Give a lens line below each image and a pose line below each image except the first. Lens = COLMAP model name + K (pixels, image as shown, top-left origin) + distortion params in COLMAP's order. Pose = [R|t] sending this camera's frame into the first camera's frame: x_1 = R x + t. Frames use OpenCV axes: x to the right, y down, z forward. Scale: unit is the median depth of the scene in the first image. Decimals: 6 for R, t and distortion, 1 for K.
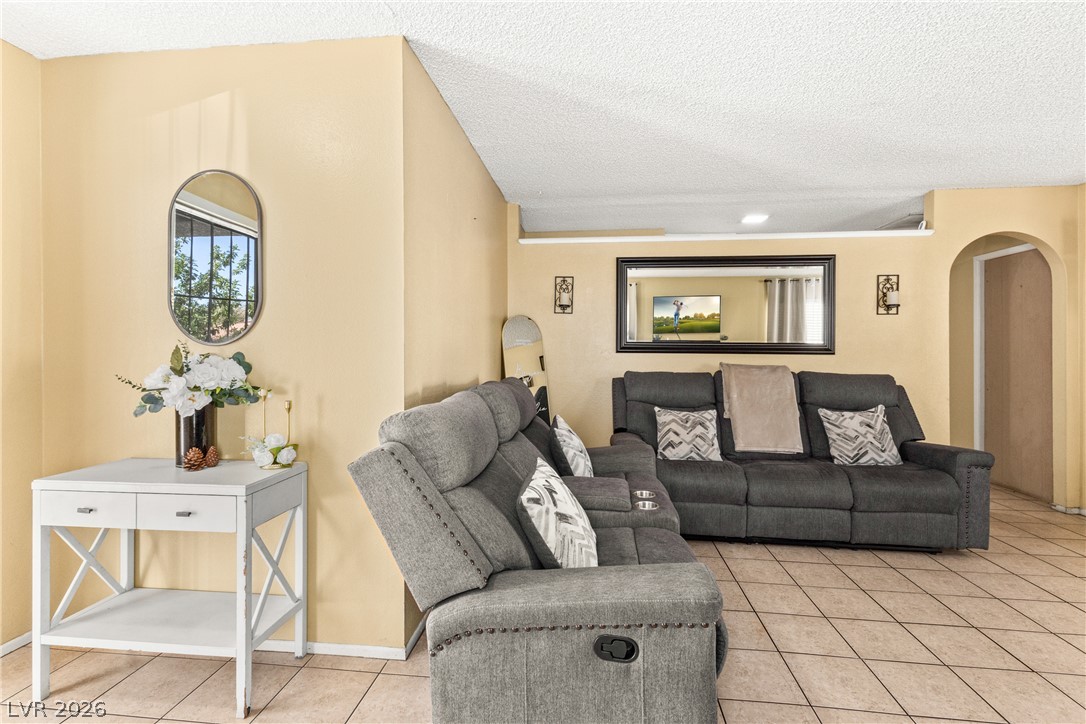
lens RADIAL K [[504.8, 0, 530.8], [0, 504.8, 346.4], [0, 0, 1]] dist [0.000988, 0.001331]
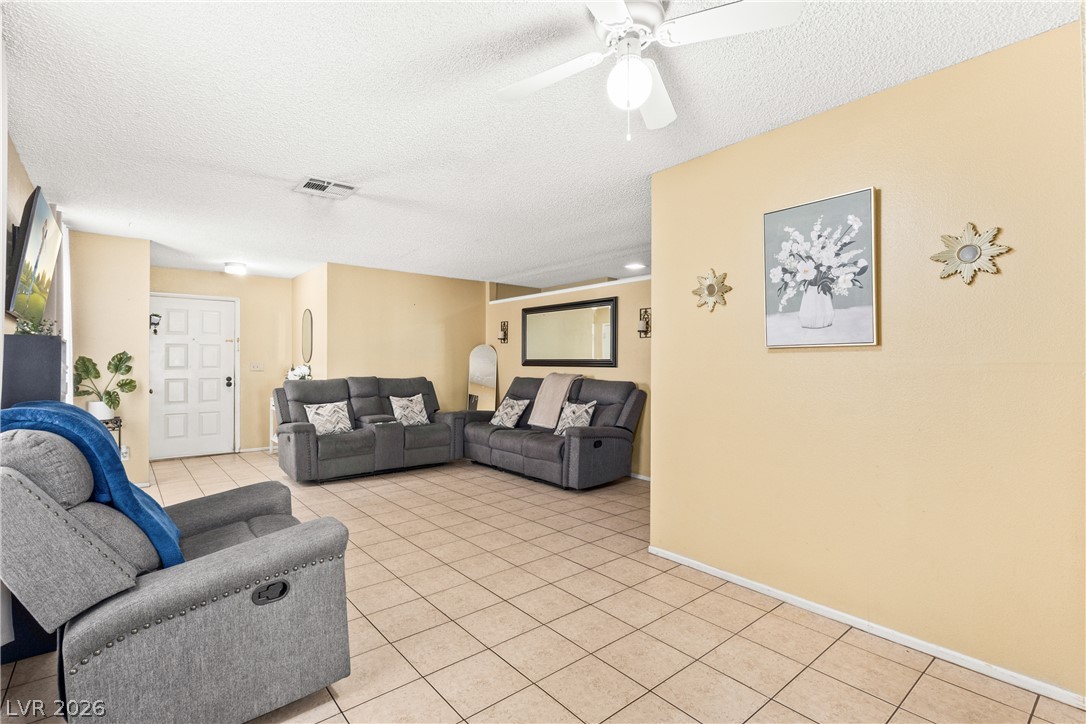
lens RADIAL K [[504.8, 0, 533.8], [0, 504.8, 359.0], [0, 0, 1]] dist [0.000988, 0.001331]
pose [[0.722760, -0.009982, -0.691027, 1.629641], [-0.001333, 0.999874, -0.015837, 0.017897], [0.691098, 0.012367, 0.722655, -0.201631]]
